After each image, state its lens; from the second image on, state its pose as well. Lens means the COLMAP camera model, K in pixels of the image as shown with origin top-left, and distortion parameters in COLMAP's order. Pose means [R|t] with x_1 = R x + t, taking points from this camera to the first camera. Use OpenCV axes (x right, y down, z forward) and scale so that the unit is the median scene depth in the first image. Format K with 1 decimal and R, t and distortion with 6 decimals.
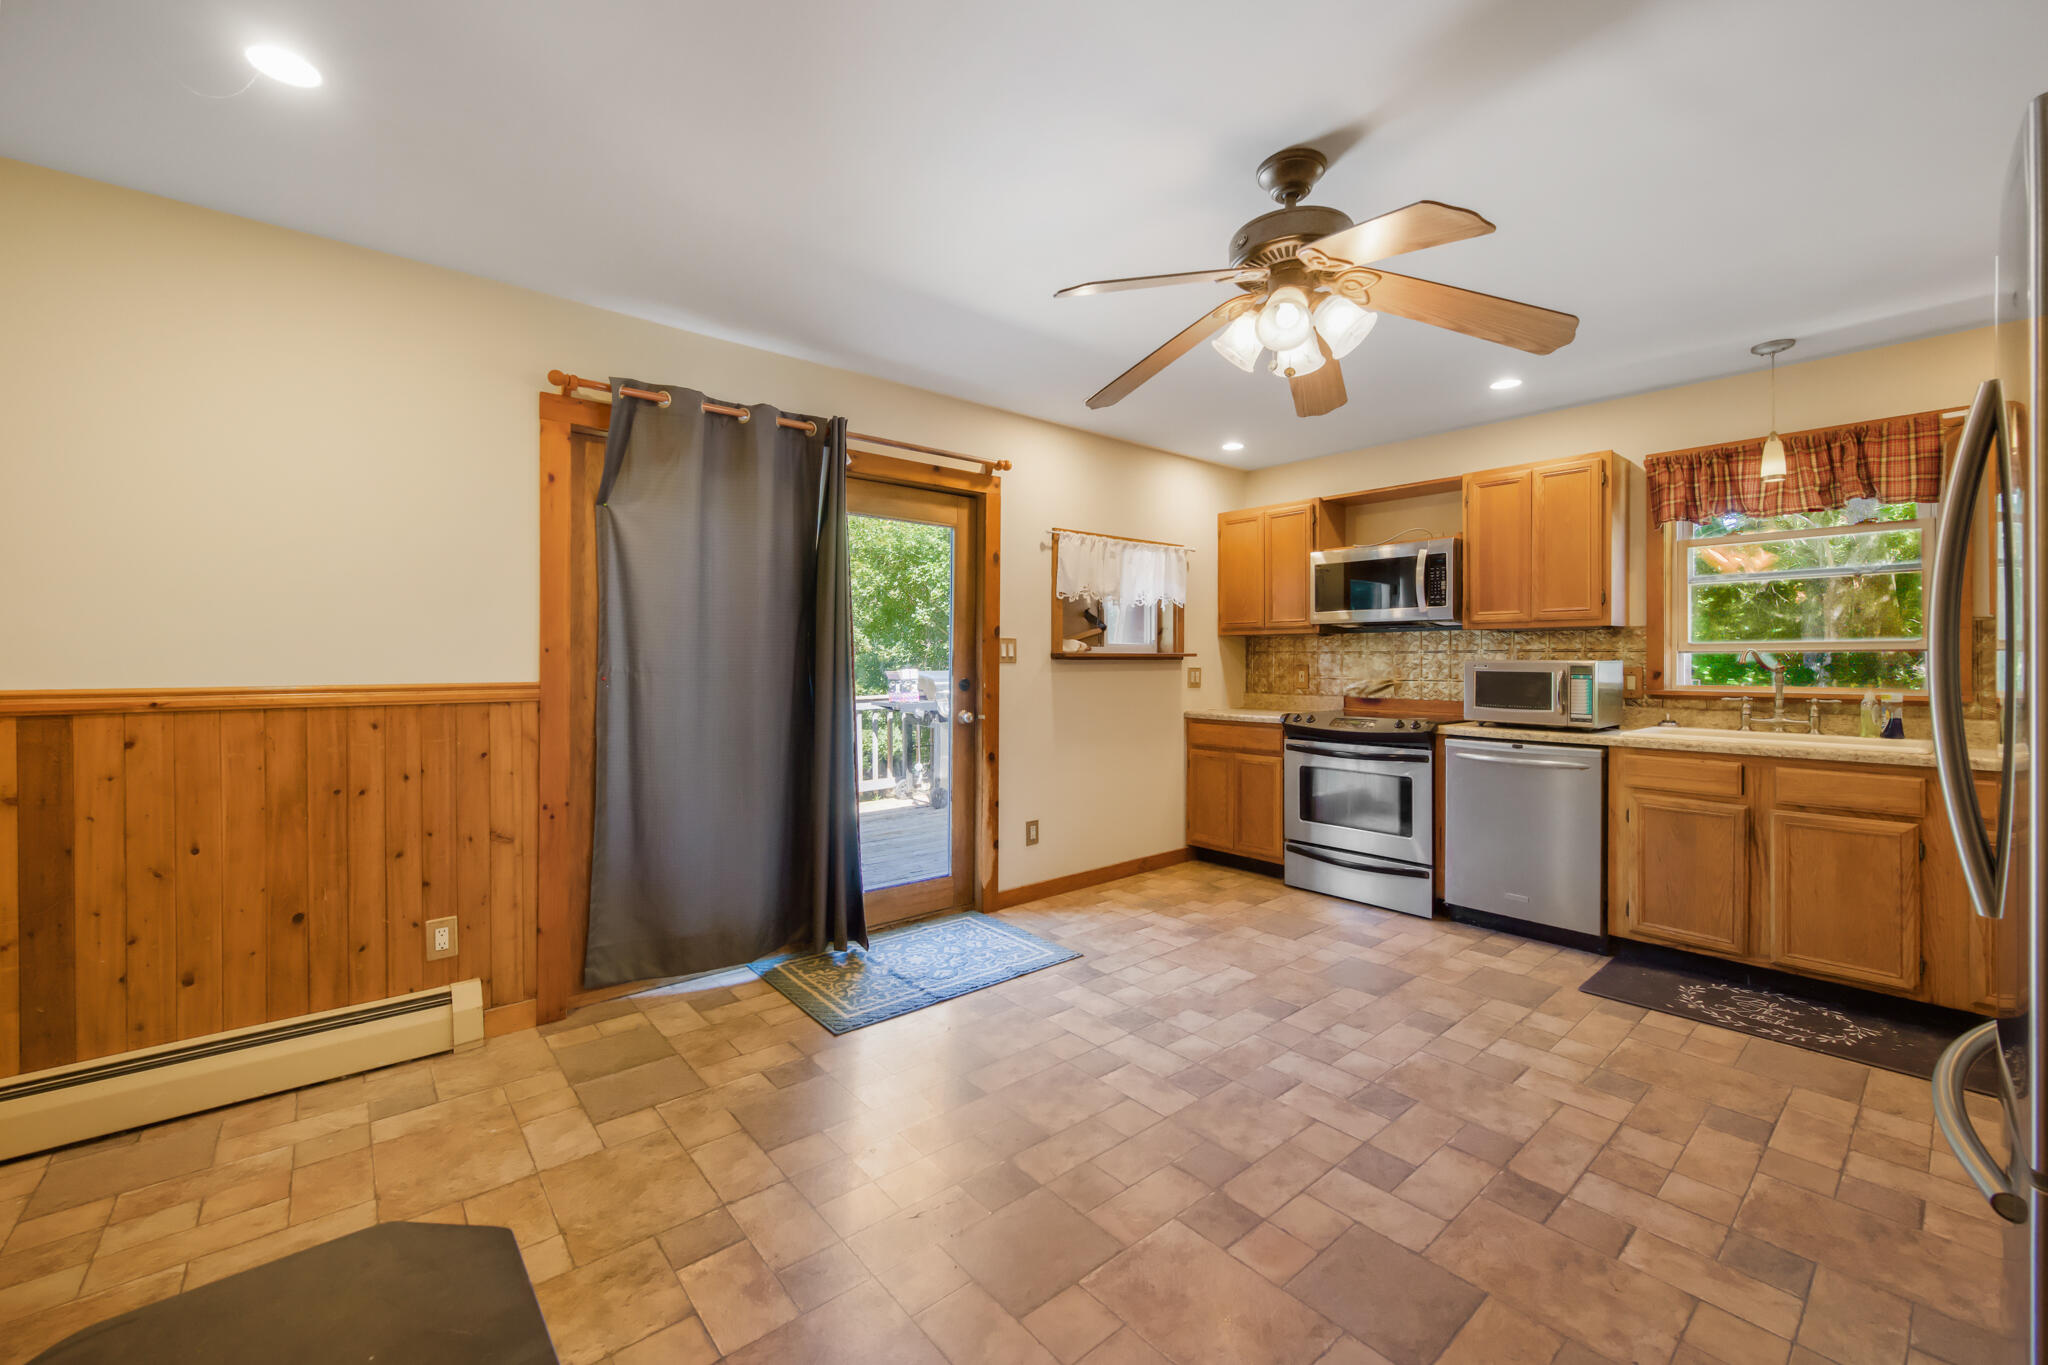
lens RADIAL K [[821.8, 0, 1018.8], [0, 821.8, 658.5], [0, 0, 1]] dist [-0.001277, -0.000010]
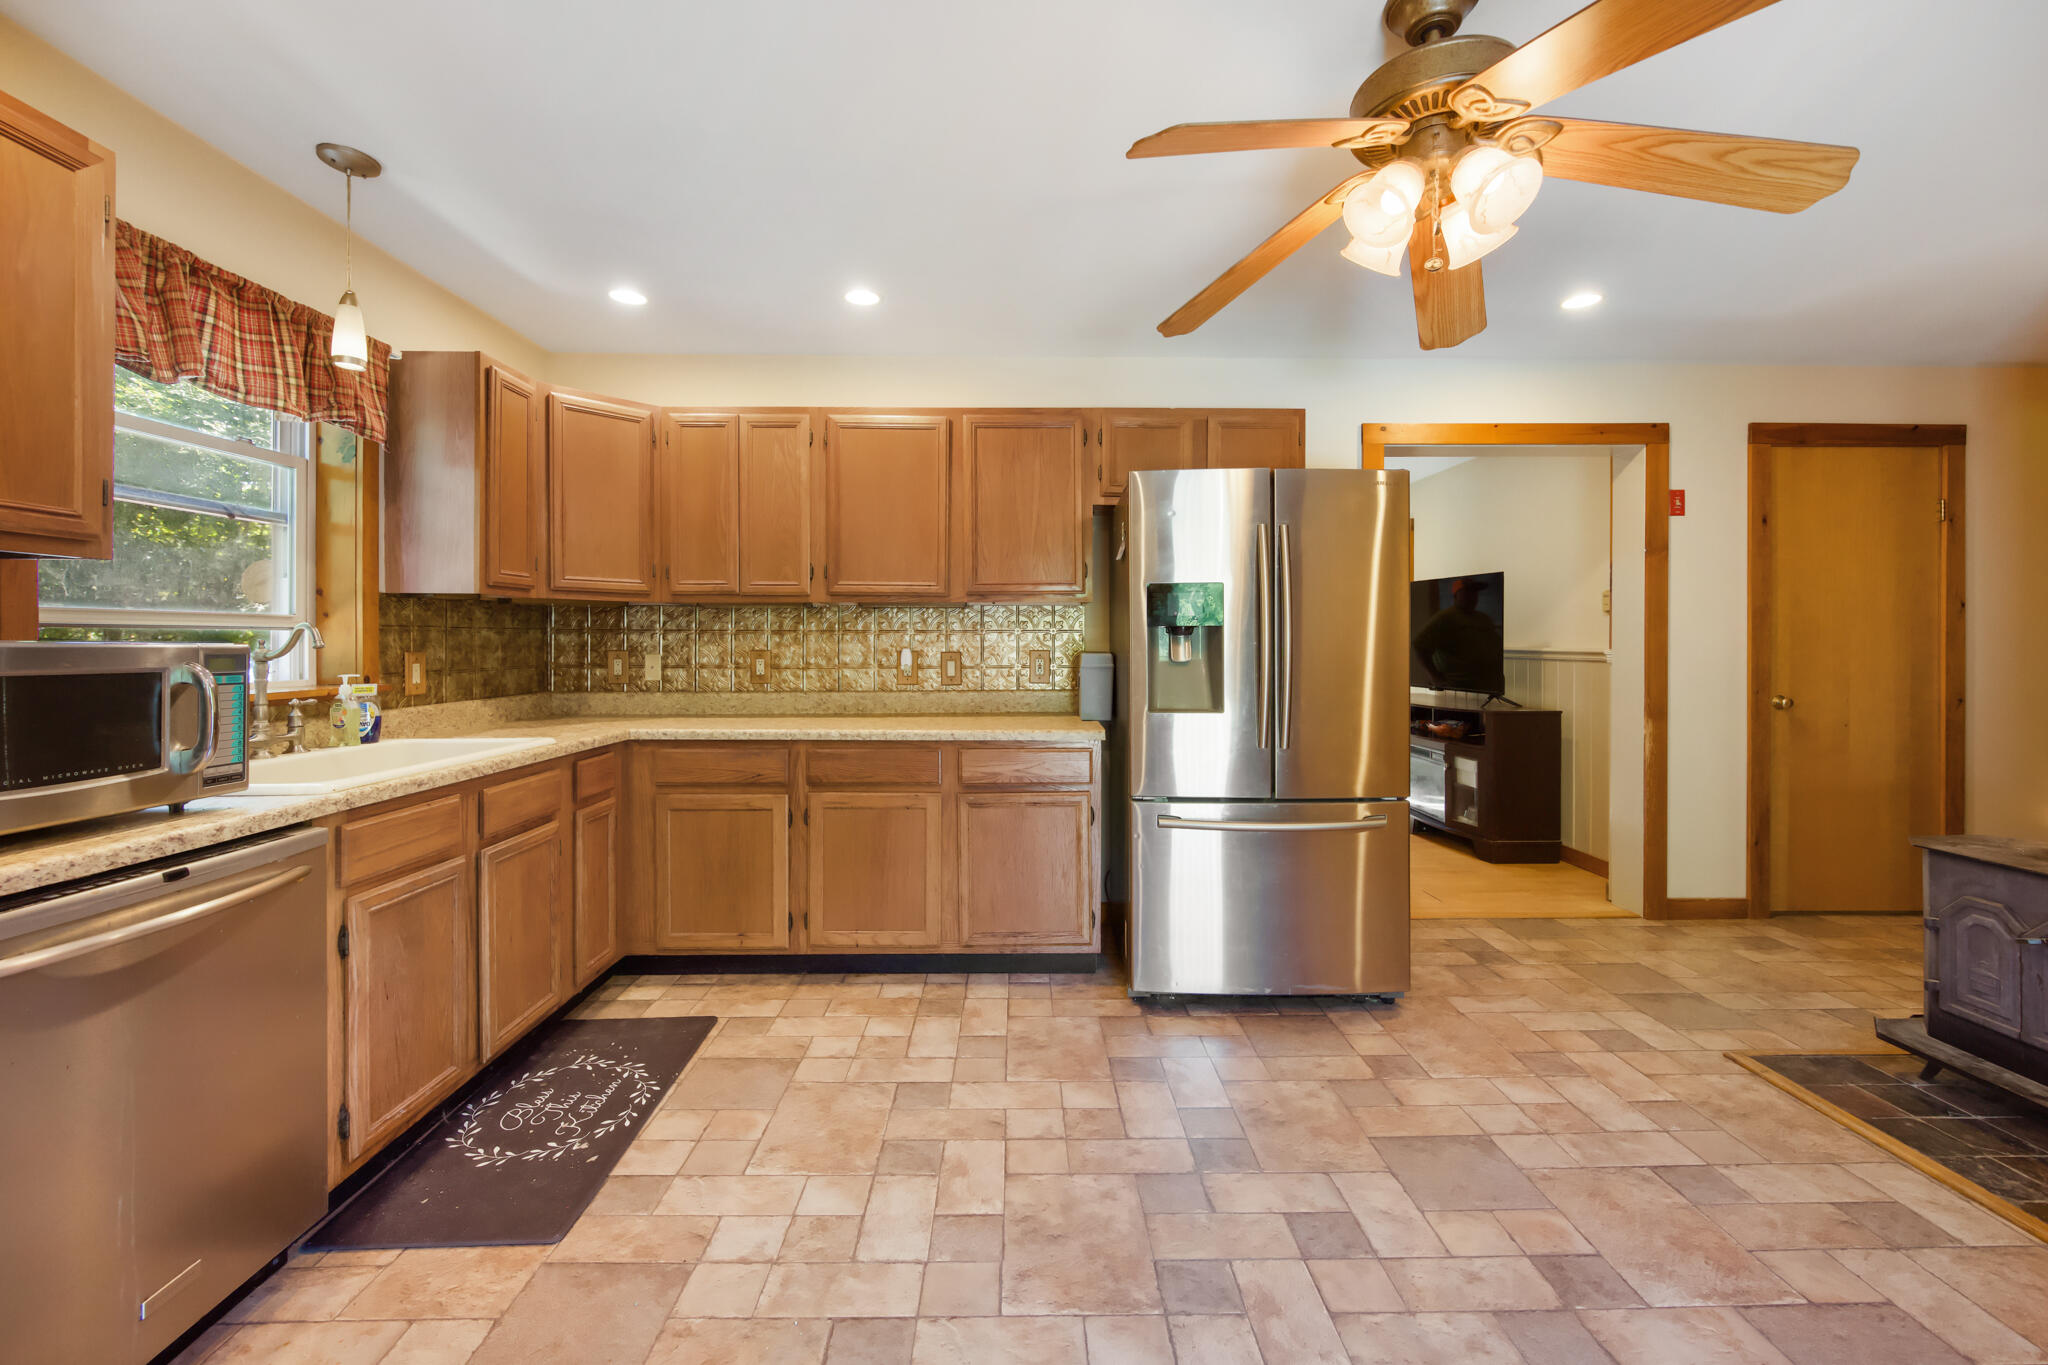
lens RADIAL K [[822.7, 0, 1024.1], [0, 822.7, 646.7], [0, 0, 1]] dist [-0.001254, 0.000072]
pose [[-0.774843, -0.003112, 0.632146, 0.089430], [-0.000600, 0.999991, 0.004188, 0.003040], [-0.632153, 0.002866, -0.774838, 1.162909]]
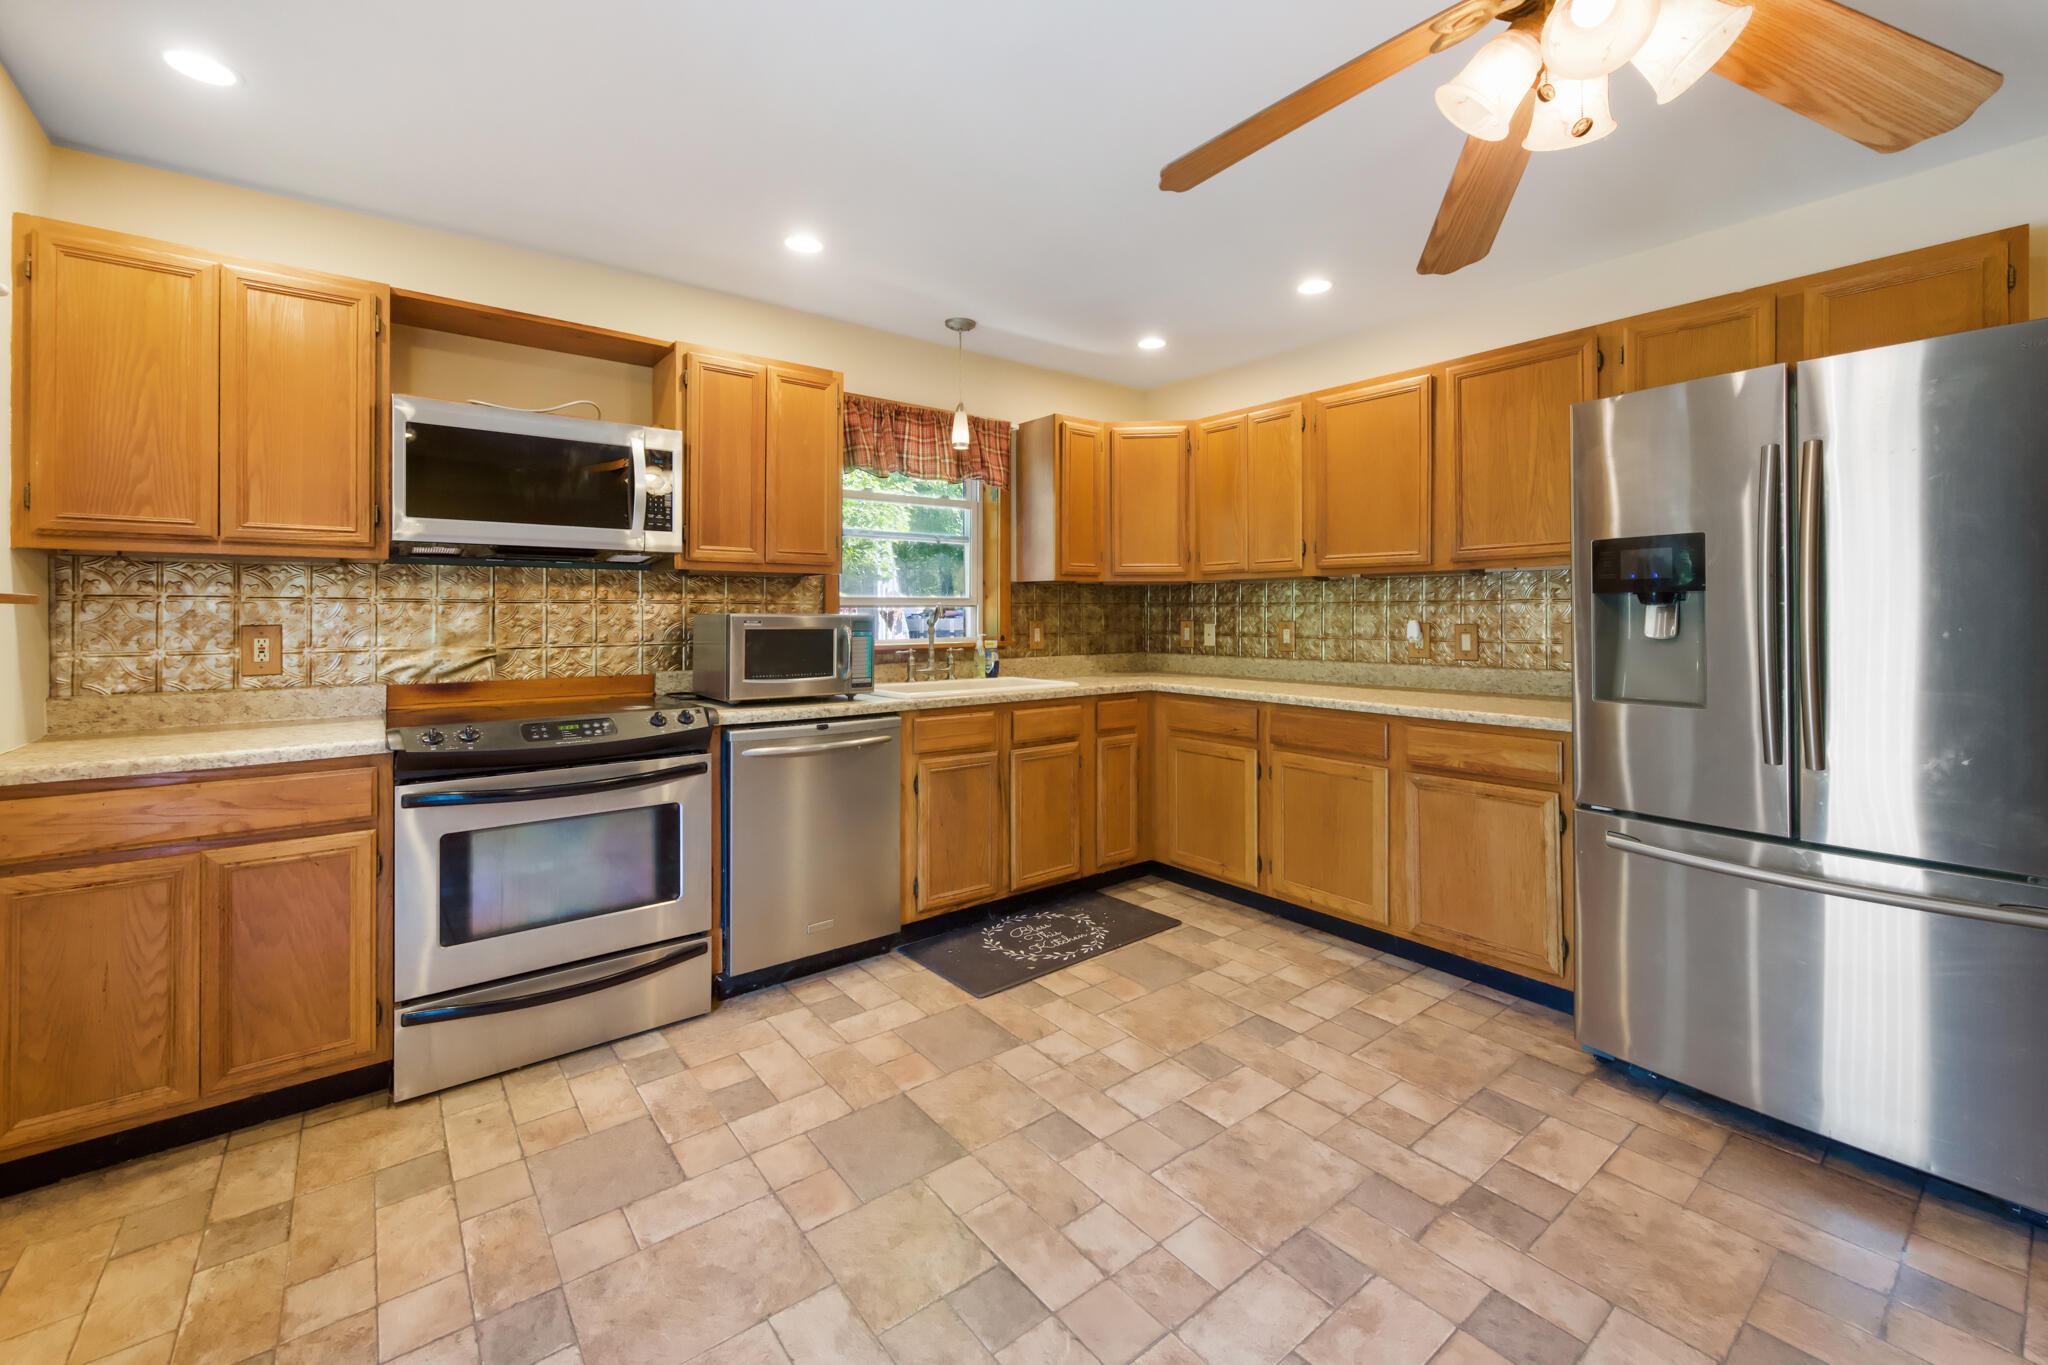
lens RADIAL K [[838.2, 0, 1024.4], [0, 838.2, 612.2], [0, 0, 1]] dist [-0.000920, 0.000441]
pose [[0.032214, 0.001850, 0.999479, -0.182817], [0.000138, 0.999998, -0.001856, 0.002042], [-0.999481, 0.000198, 0.032214, 0.876232]]
